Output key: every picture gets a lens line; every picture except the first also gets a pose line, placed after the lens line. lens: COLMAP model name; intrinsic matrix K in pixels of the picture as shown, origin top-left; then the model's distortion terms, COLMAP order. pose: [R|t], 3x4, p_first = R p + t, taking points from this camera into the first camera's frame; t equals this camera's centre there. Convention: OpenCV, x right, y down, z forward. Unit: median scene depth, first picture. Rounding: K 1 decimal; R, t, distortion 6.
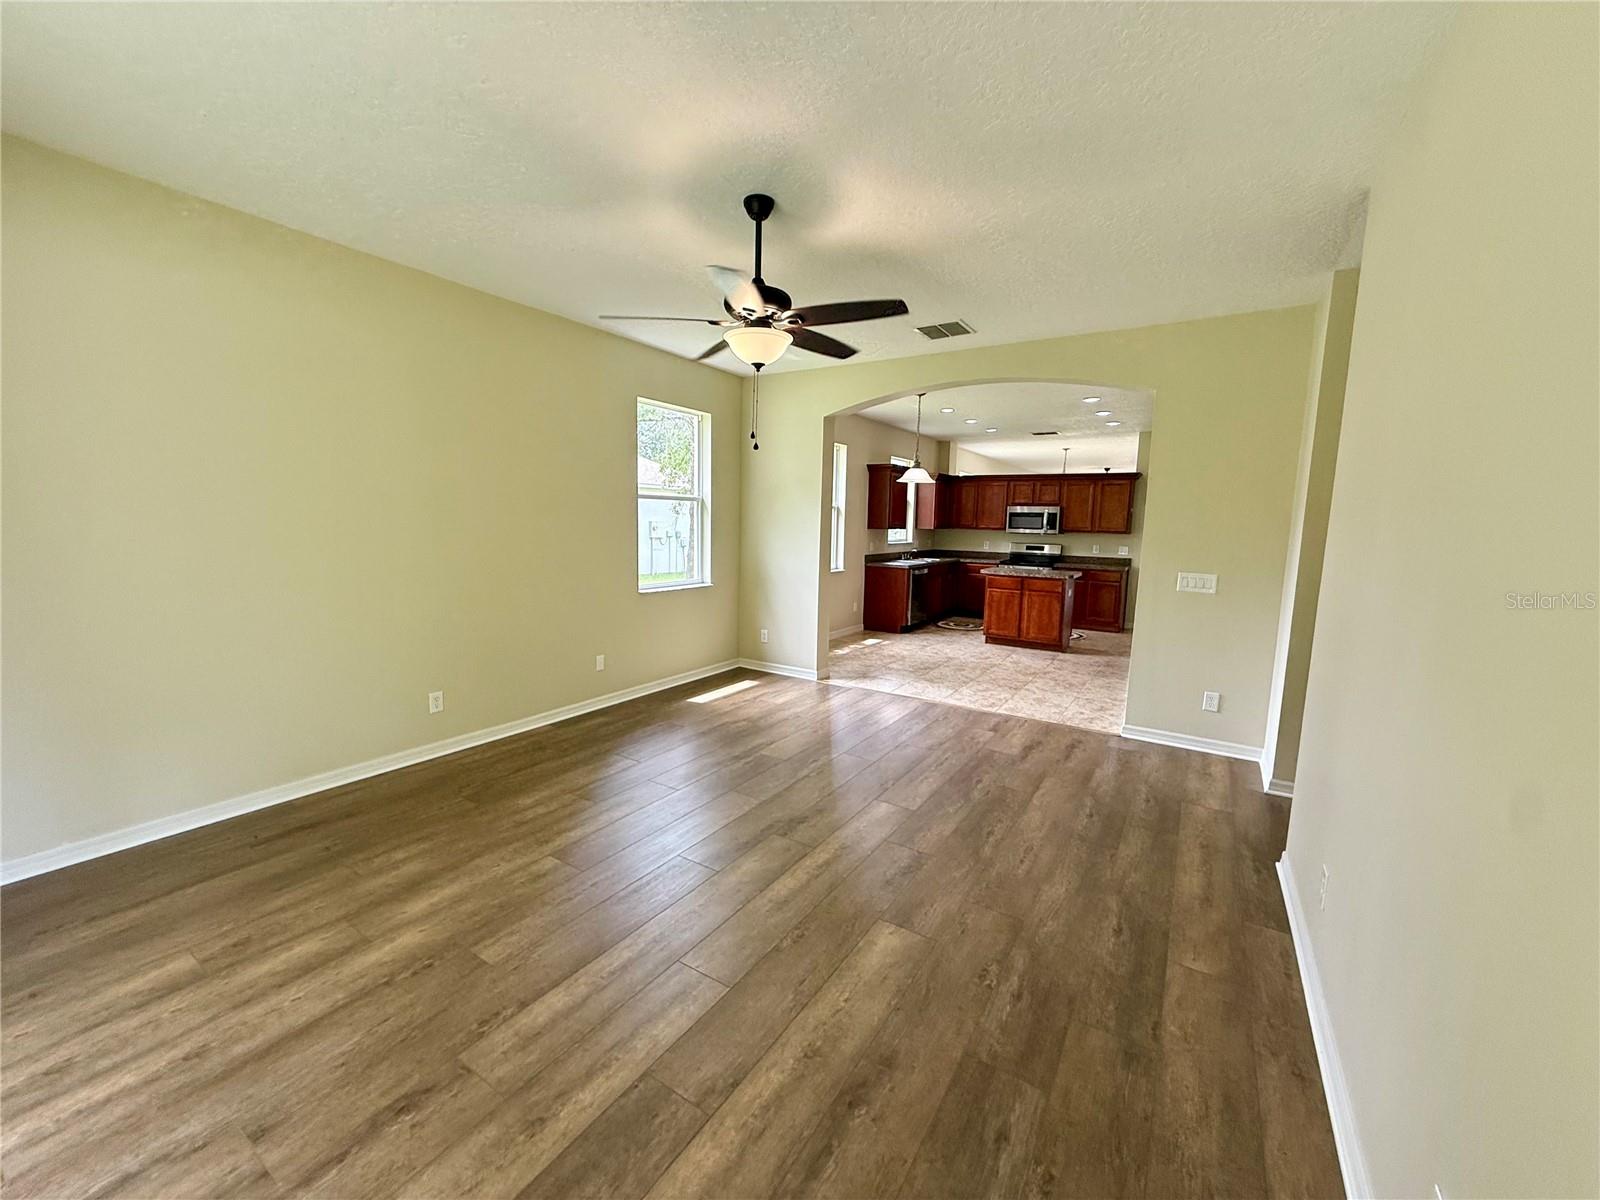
lens RADIAL K [[632.4, 0, 809.4], [0, 632.4, 601.2], [0, 0, 1]] dist [0.000257, 0.000631]
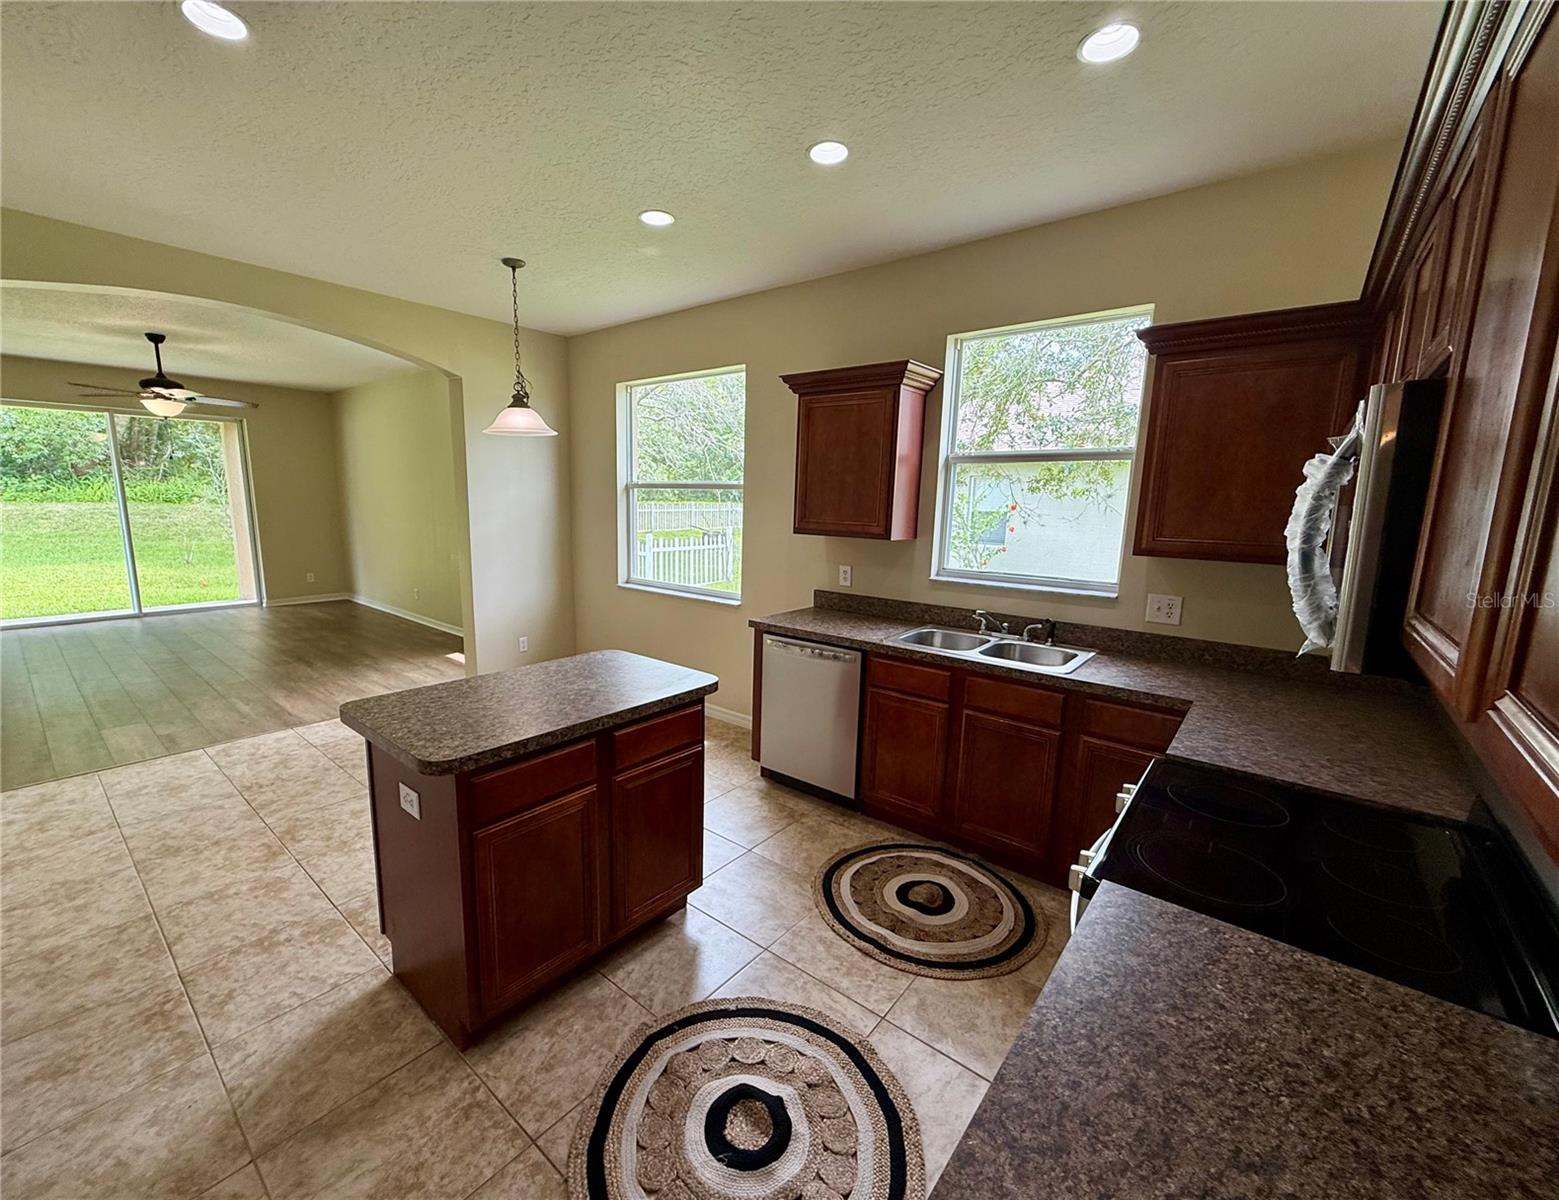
lens RADIAL K [[641.2, 0, 746.9], [0, 641.2, 595.3], [0, 0, 1]] dist [-0.000491, 0.000621]
pose [[-0.158551, 0.124491, -0.979471, 0.973282], [-0.140057, 0.979152, 0.147122, -0.228043], [0.977367, 0.160508, -0.137810, 1.799200]]
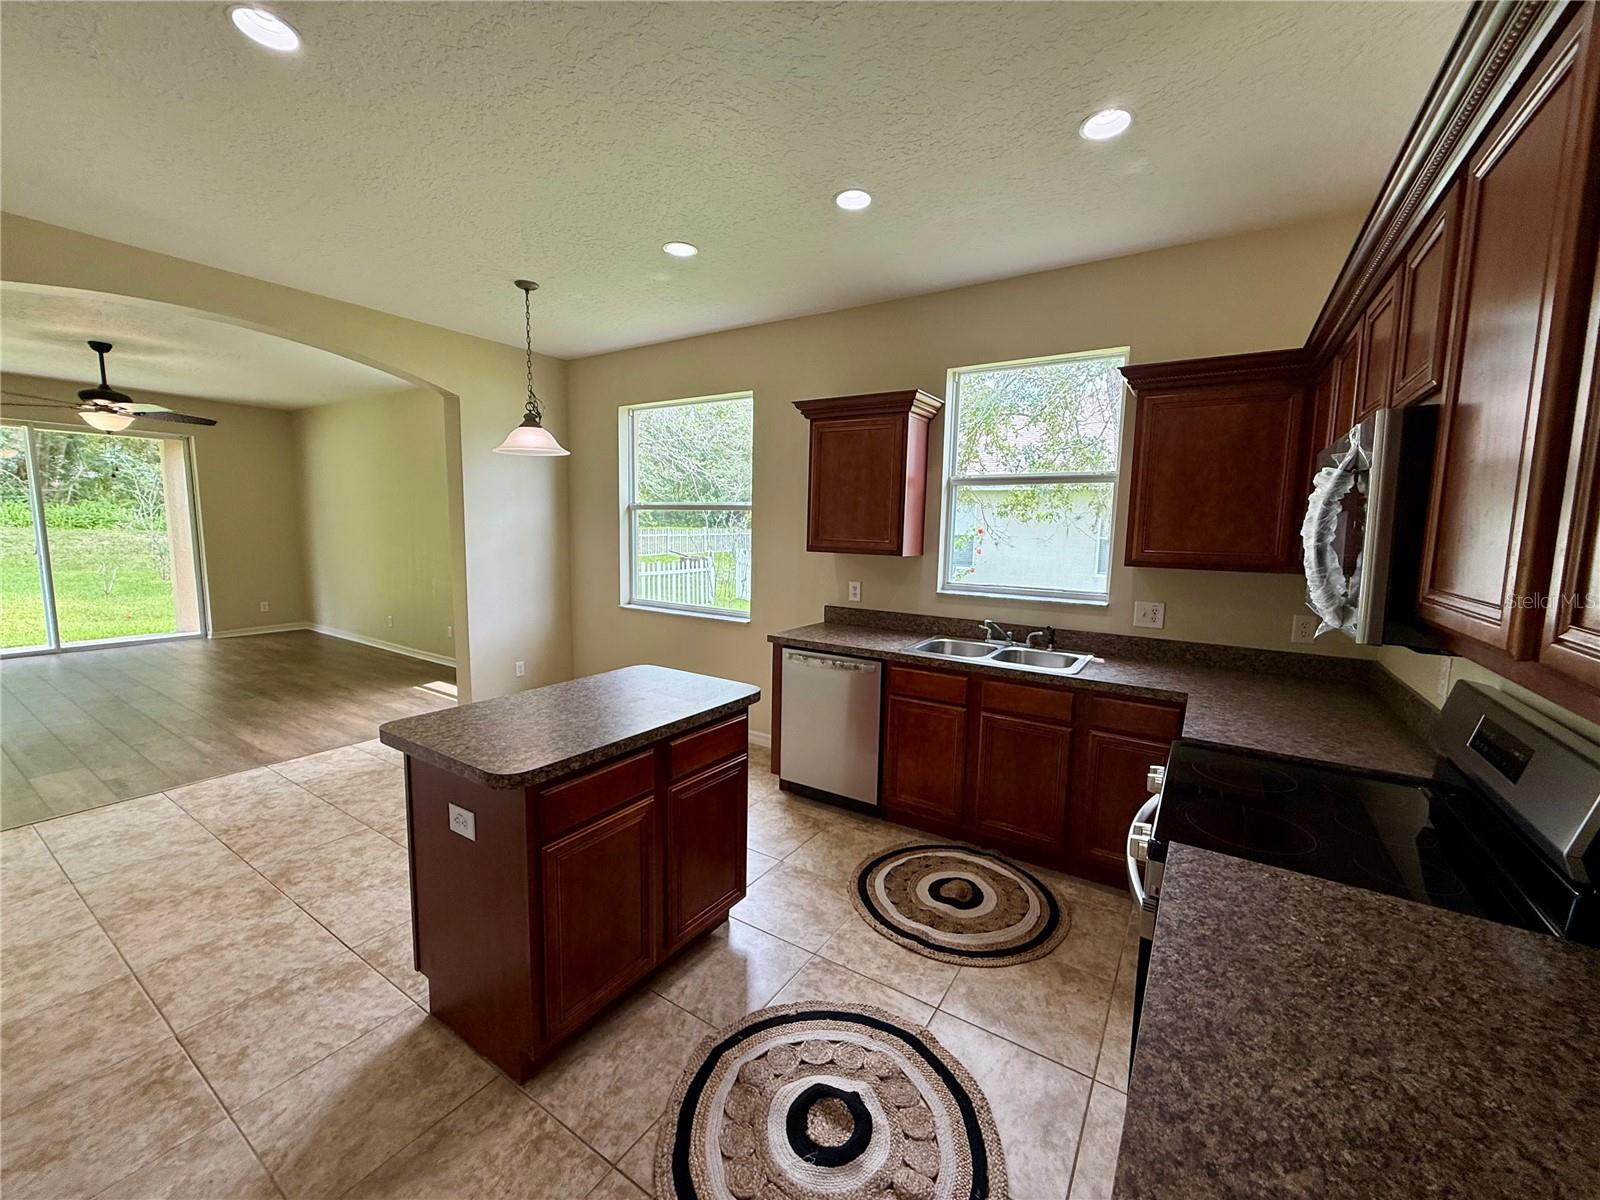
lens RADIAL K [[632.4, 0, 799.5], [0, 632.4, 587.2], [0, 0, 1]] dist [0.000257, 0.000631]
pose [[-0.032040, 0.075658, -0.996619, 0.992655], [-0.138389, 0.987191, 0.079392, -0.212406], [0.989860, 0.140465, -0.021159, 1.749641]]
